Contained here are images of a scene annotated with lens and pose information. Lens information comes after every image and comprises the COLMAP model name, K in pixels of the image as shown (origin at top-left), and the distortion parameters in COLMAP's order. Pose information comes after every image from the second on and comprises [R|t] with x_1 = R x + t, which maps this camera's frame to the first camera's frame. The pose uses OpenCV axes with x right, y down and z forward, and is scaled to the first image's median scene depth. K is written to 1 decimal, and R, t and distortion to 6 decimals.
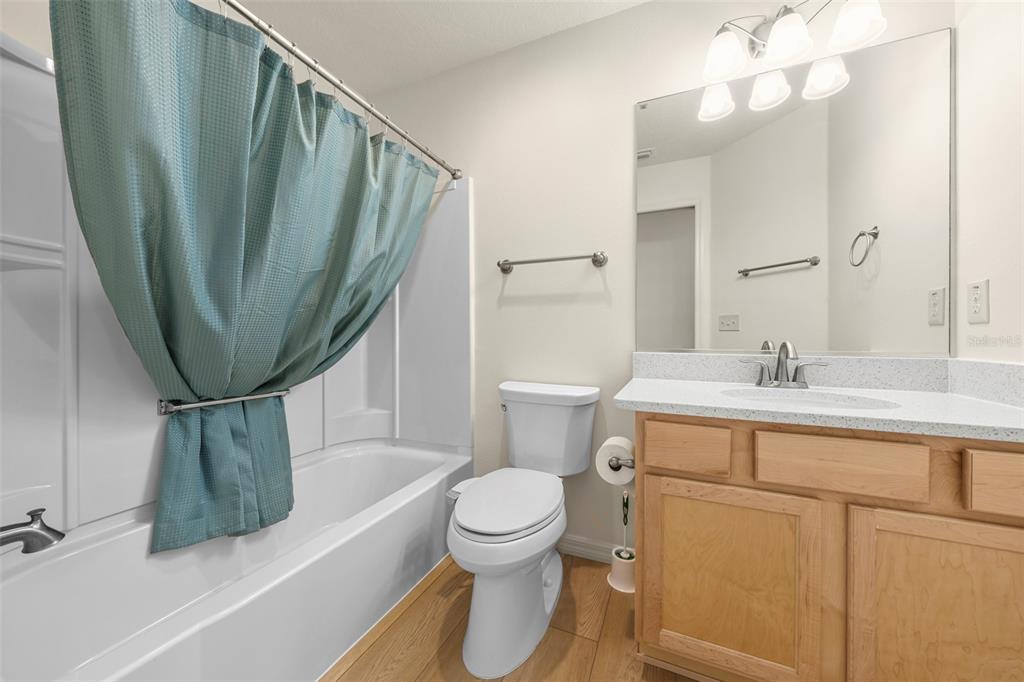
lens RADIAL K [[357.8, 0, 509.0], [0, 357.8, 345.1], [0, 0, 1]] dist [-0.000397, -0.000149]
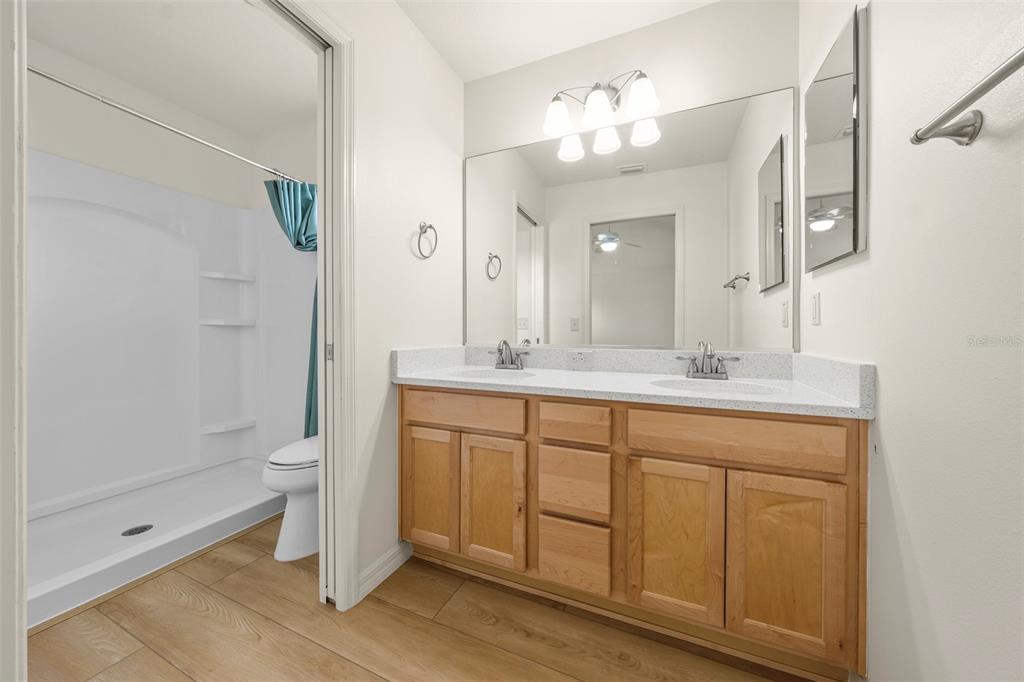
lens RADIAL K [[331.1, 0, 515.0], [0, 331.1, 362.2], [0, 0, 1]] dist [-0.041528, -0.000017]
pose [[0.999528, -0.000640, 0.030708, 0.224571], [-0.001261, 0.998085, 0.061841, 0.000837], [-0.030688, -0.061850, 0.997614, -0.119350]]
